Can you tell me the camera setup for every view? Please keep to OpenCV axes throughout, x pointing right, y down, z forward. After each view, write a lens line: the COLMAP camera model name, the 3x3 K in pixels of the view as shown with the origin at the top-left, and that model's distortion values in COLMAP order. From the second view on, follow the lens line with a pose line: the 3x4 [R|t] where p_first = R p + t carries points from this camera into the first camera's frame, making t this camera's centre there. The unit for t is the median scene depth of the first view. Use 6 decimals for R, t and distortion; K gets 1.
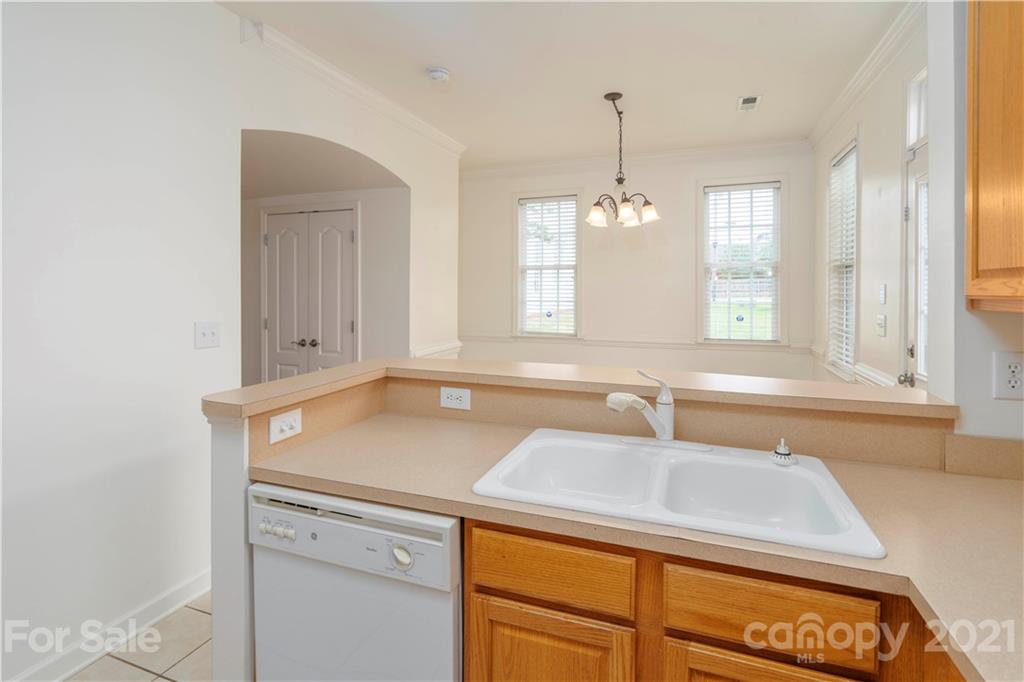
lens RADIAL K [[500.2, 0, 513.1], [0, 500.2, 294.0], [0, 0, 1]] dist [-0.002059, 0.000476]
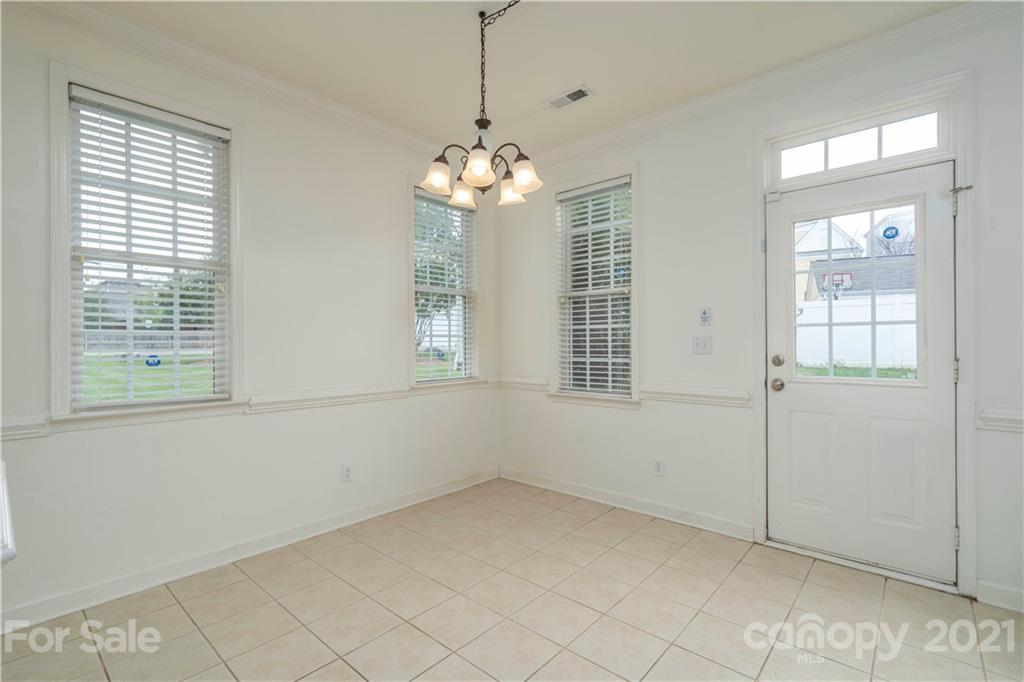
lens RADIAL K [[466.1, 0, 514.0], [0, 466.1, 340.9], [0, 0, 1]] dist [-0.008098, 0.000372]
pose [[0.366724, 0.000016, 0.930330, -0.299894], [0.014094, 0.999885, -0.005573, 0.041816], [-0.930223, 0.015156, 0.366682, 0.760711]]
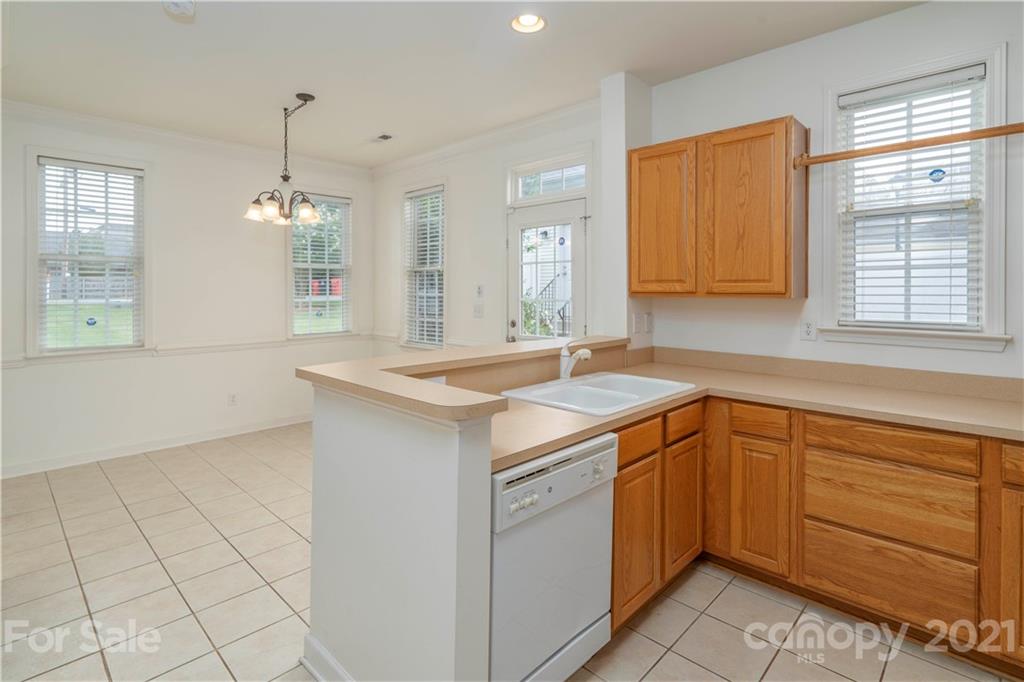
lens RADIAL K [[500.2, 0, 514.1], [0, 500.2, 289.2], [0, 0, 1]] dist [-0.002059, 0.000476]
pose [[0.399411, -0.001175, 0.916771, -0.511166], [0.007691, 0.999968, -0.002069, -0.001017], [-0.916740, 0.007877, 0.399408, 0.193794]]
